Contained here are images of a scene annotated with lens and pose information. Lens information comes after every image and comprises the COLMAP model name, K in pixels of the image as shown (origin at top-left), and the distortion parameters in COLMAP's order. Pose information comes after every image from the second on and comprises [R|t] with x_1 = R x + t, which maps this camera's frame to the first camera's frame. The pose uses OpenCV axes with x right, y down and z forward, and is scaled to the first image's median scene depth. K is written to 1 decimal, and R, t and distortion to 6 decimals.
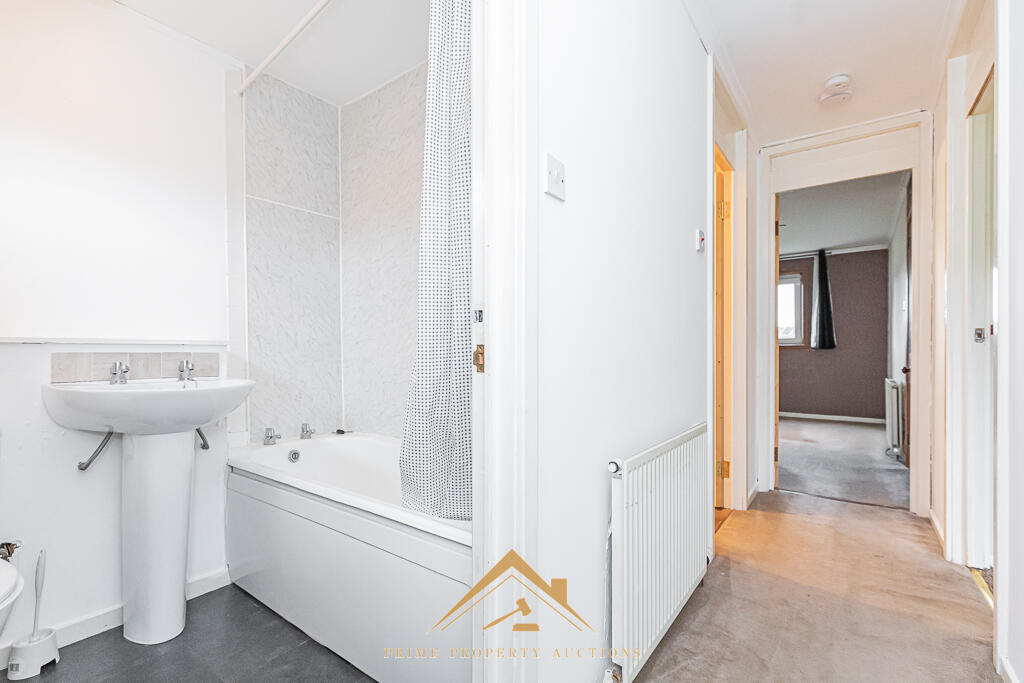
lens RADIAL K [[462.3, 0, 511.5], [0, 462.3, 354.3], [0, 0, 1]] dist [0.004960, 0.000360]
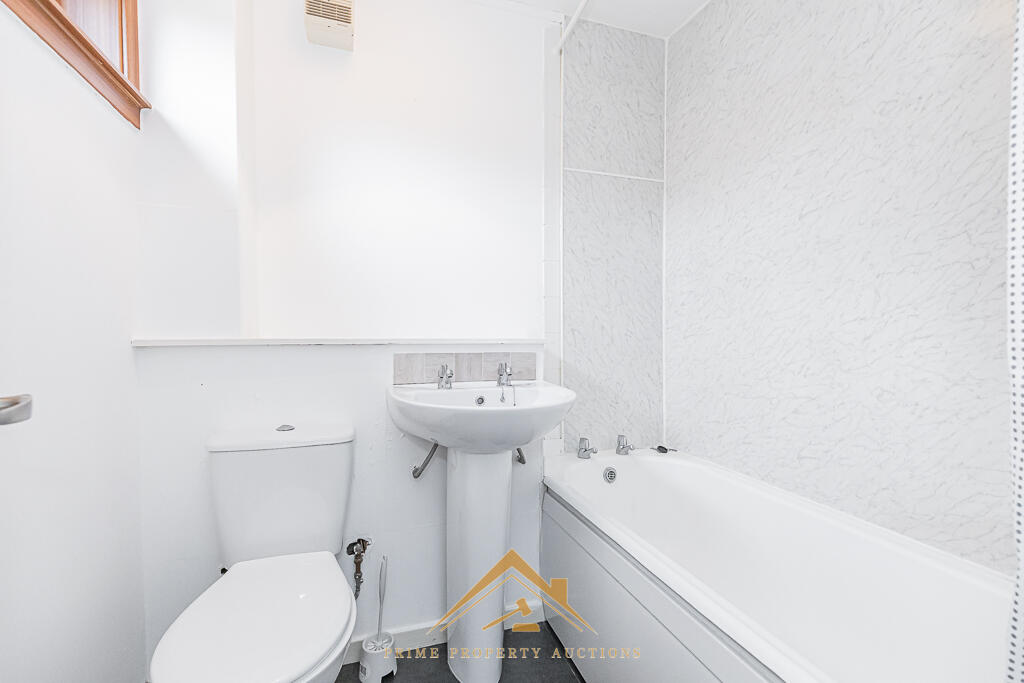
lens RADIAL K [[462.3, 0, 511.5], [0, 462.3, 354.3], [0, 0, 1]] dist [0.004960, 0.000360]
pose [[0.823907, 0.032812, -0.565774, -0.148561], [-0.009291, 0.998970, 0.044404, -0.031356], [0.566648, -0.031329, 0.823364, 0.216639]]
